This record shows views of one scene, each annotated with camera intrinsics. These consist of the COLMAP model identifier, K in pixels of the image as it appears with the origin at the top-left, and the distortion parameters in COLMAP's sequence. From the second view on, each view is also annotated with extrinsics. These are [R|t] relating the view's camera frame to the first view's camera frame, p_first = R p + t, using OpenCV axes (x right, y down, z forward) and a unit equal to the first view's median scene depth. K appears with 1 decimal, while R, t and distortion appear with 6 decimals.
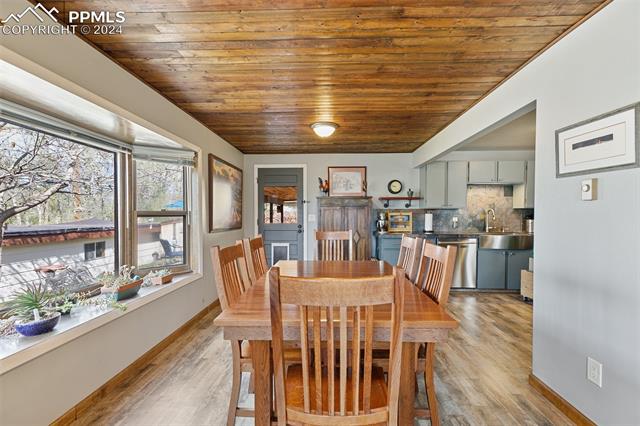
lens RADIAL K [[286.8, 0, 320.4], [0, 286.8, 215.1], [0, 0, 1]] dist [-0.000067, -0.000027]
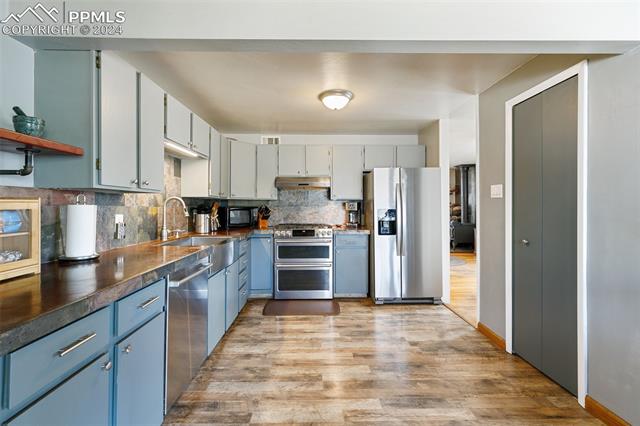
lens RADIAL K [[286.8, 0, 319.8], [0, 286.8, 207.8], [0, 0, 1]] dist [-0.000067, -0.000027]
pose [[-0.050277, -0.003668, 0.998729, 0.050898], [0.004156, 0.999984, 0.003882, -0.000916], [-0.998727, 0.004346, -0.050261, 0.894199]]
